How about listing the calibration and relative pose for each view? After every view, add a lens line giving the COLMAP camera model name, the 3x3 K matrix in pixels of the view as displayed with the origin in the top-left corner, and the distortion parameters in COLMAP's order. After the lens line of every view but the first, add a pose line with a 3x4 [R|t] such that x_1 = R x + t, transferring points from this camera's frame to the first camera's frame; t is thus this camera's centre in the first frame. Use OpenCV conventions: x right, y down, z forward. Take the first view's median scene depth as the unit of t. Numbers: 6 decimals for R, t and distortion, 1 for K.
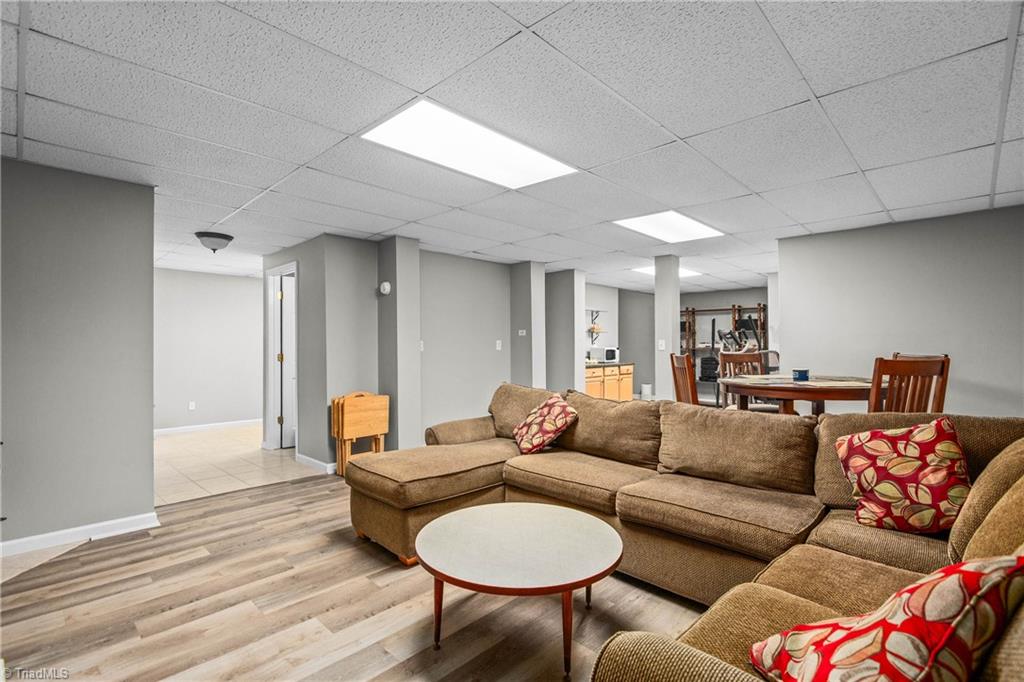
lens RADIAL K [[472.8, 0, 511.1], [0, 472.8, 342.6], [0, 0, 1]] dist [-0.010544, -0.000202]
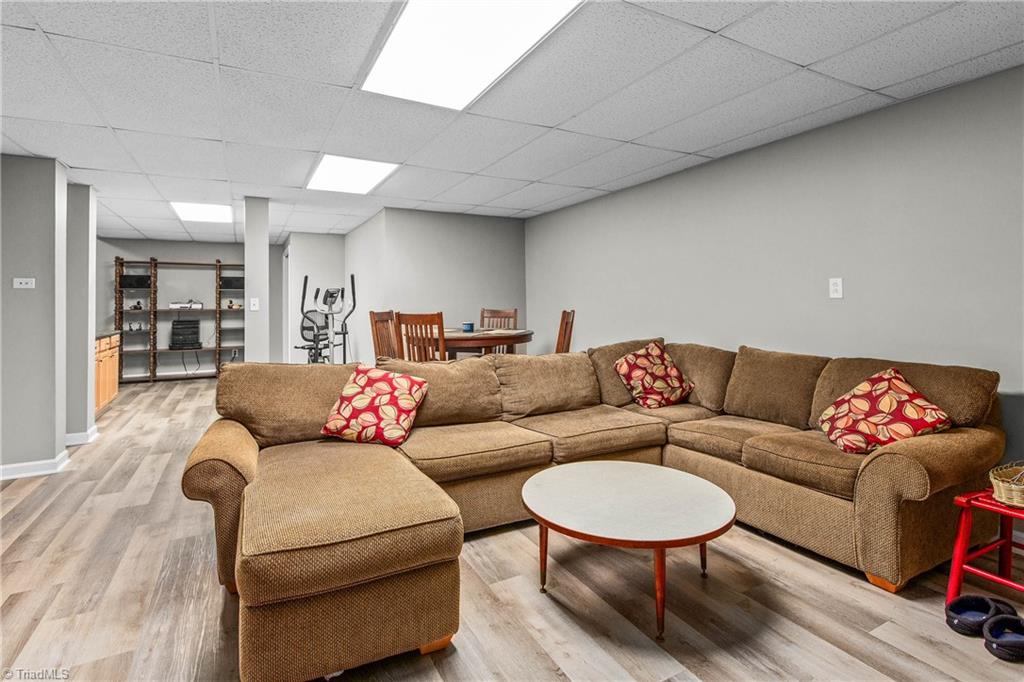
lens RADIAL K [[495.5, 0, 501.2], [0, 495.5, 302.2], [0, 0, 1]] dist [-0.003981, -0.000287]
pose [[0.310337, 0.002320, 0.950624, -1.014271], [0.001118, 0.999995, -0.002806, 0.009985], [-0.950626, 0.001933, 0.310333, 0.881971]]
